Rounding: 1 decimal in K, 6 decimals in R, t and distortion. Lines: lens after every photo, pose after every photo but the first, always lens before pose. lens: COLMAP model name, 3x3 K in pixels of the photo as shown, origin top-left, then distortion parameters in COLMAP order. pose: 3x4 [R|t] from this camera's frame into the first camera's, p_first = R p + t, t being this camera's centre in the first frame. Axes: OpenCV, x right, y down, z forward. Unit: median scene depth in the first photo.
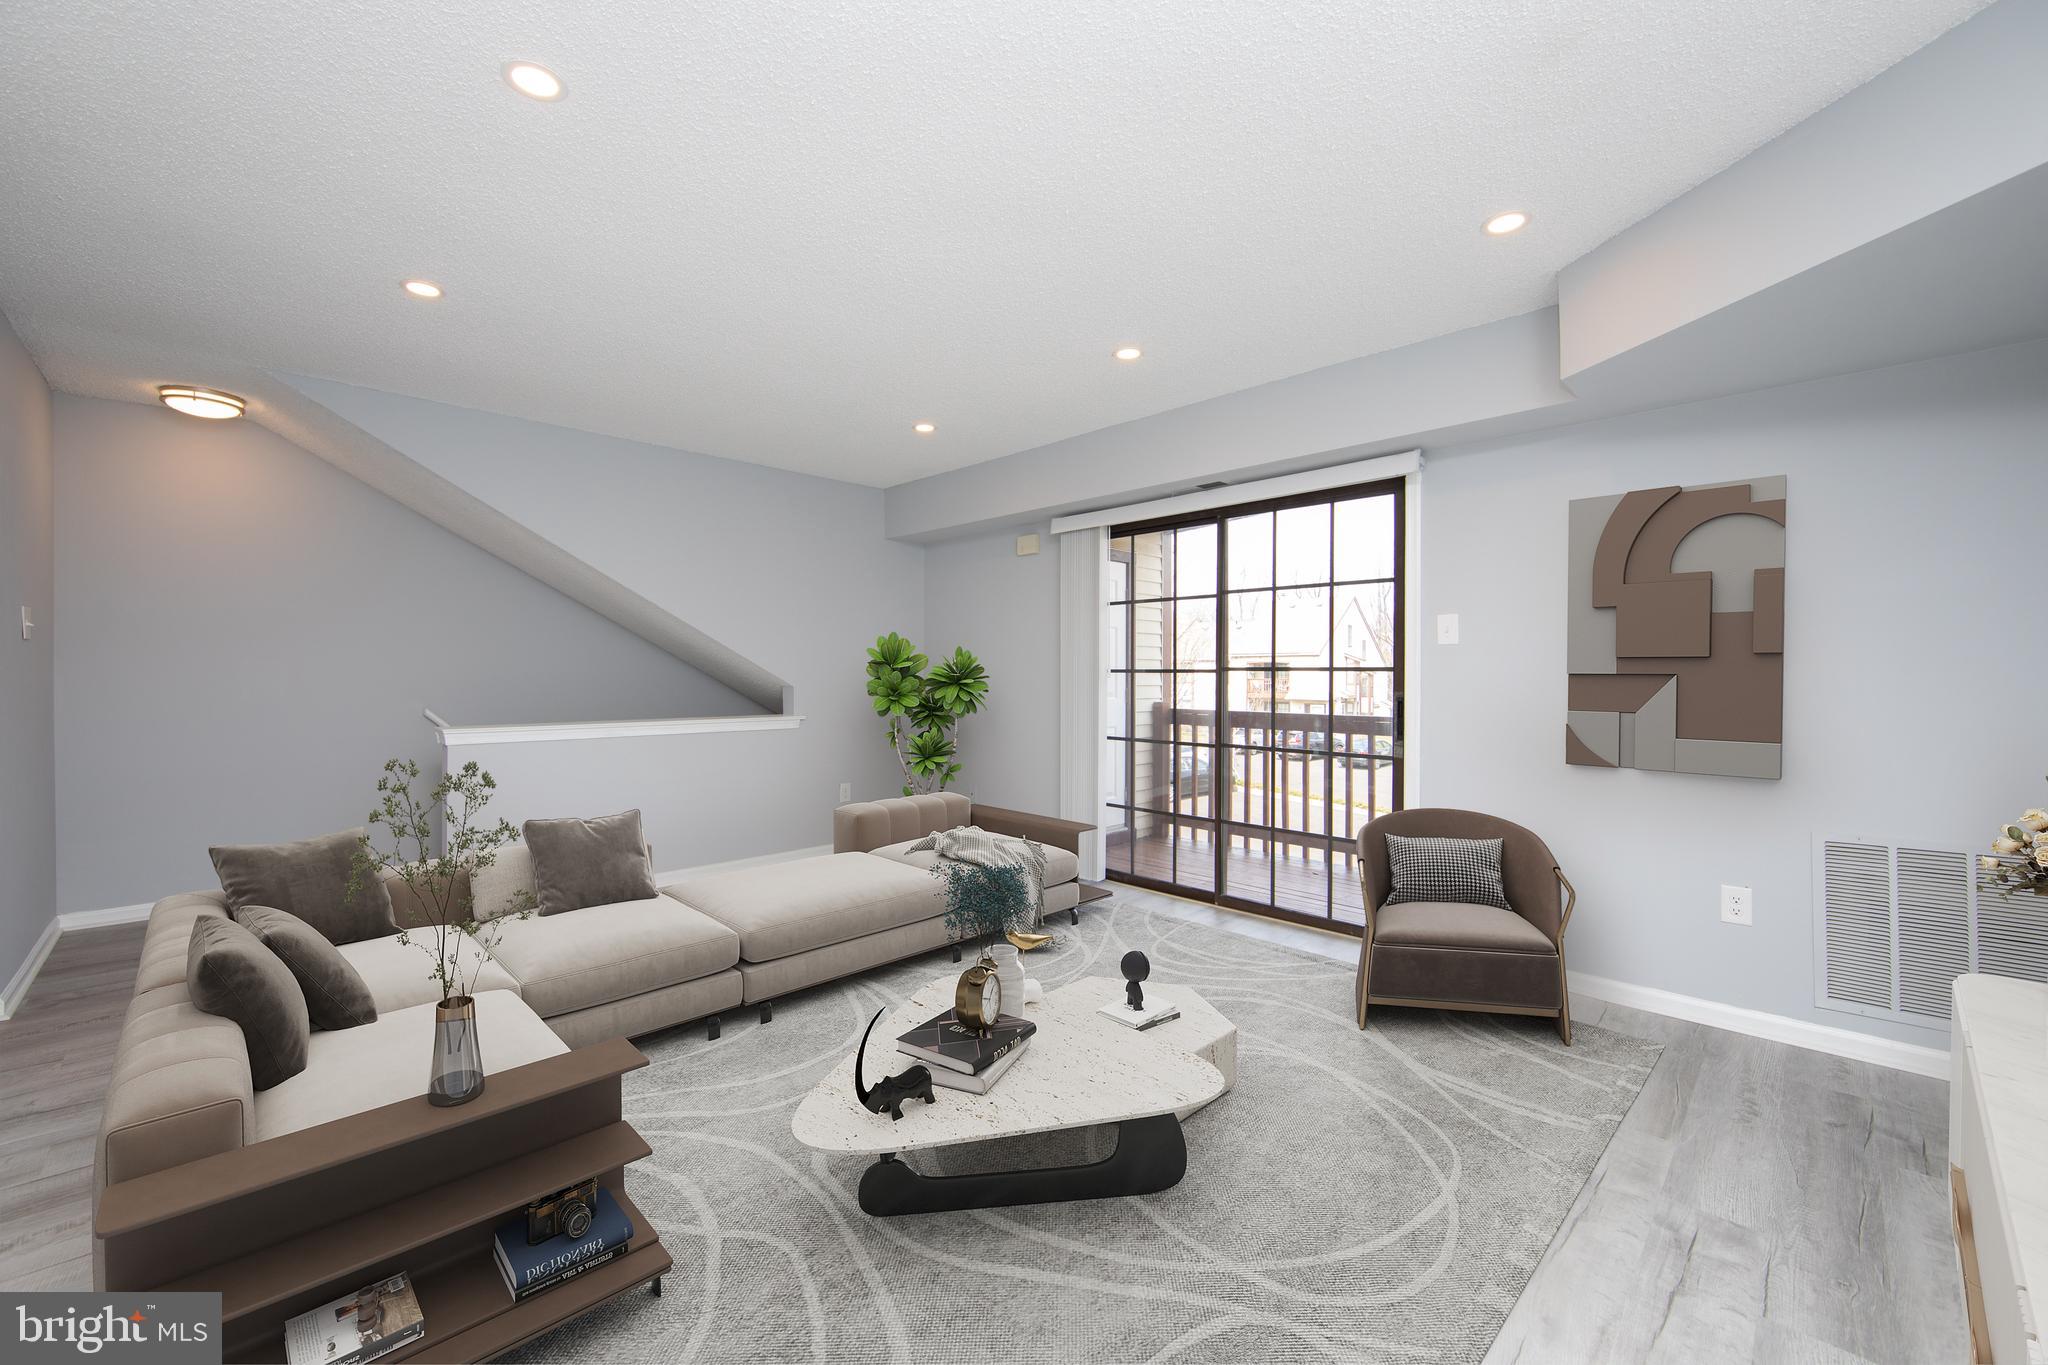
lens RADIAL K [[806.7, 0, 1005.2], [0, 806.7, 679.8], [0, 0, 1]] dist [-0.002560, -0.000716]
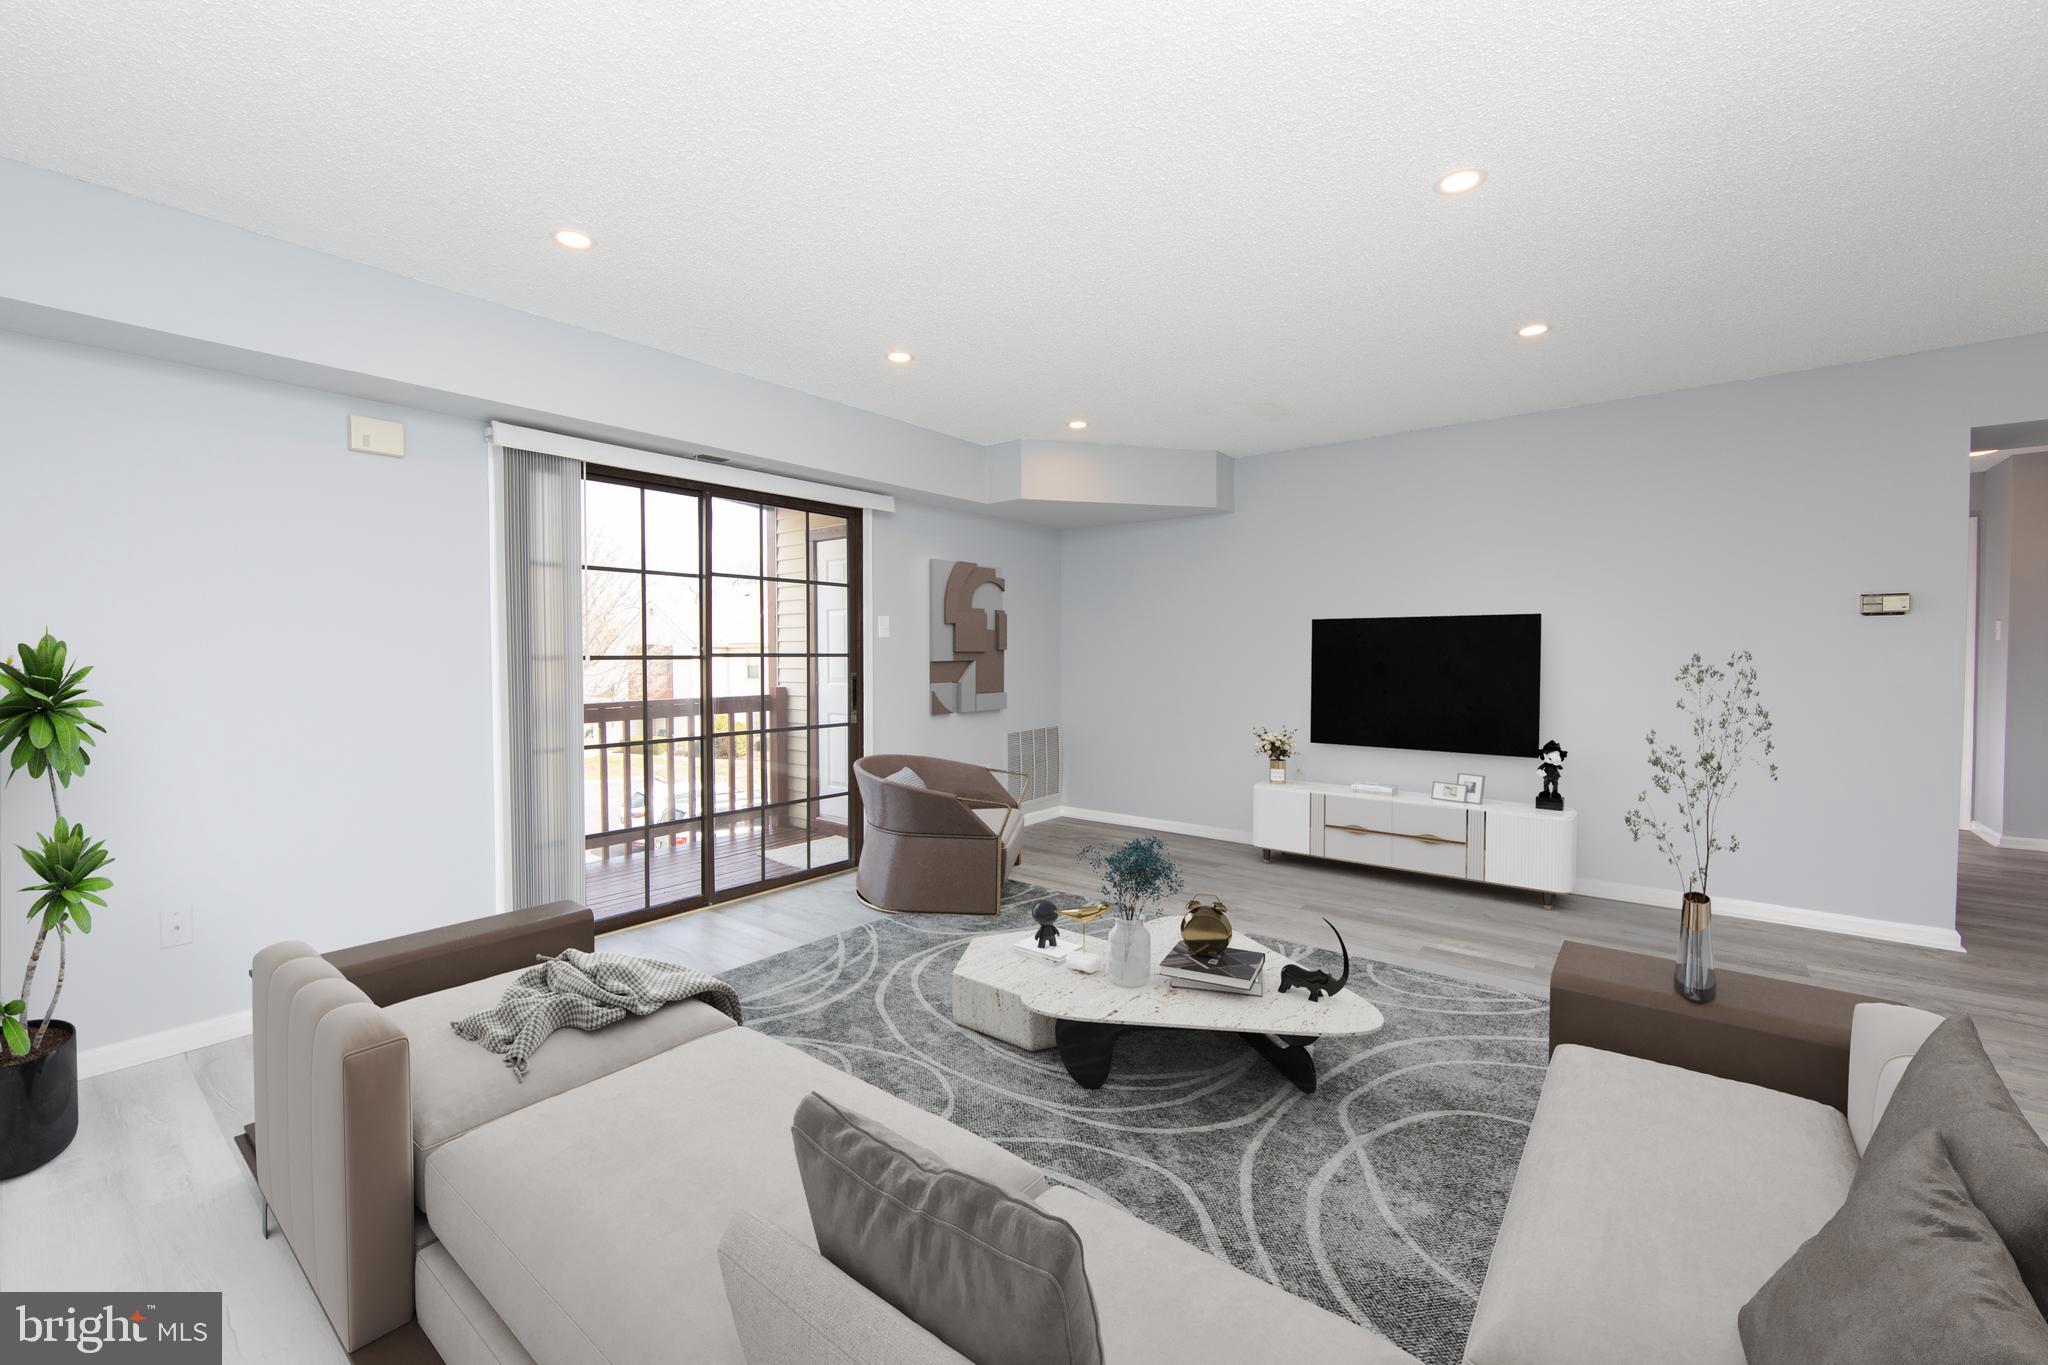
lens RADIAL K [[806.7, 0, 1008.6], [0, 806.7, 673.5], [0, 0, 1]] dist [-0.002560, -0.000716]
pose [[-0.127884, -0.001554, 0.991788, -0.716836], [0.015038, 0.999881, 0.003505, 0.011615], [-0.991675, 0.015363, -0.127845, 0.776529]]
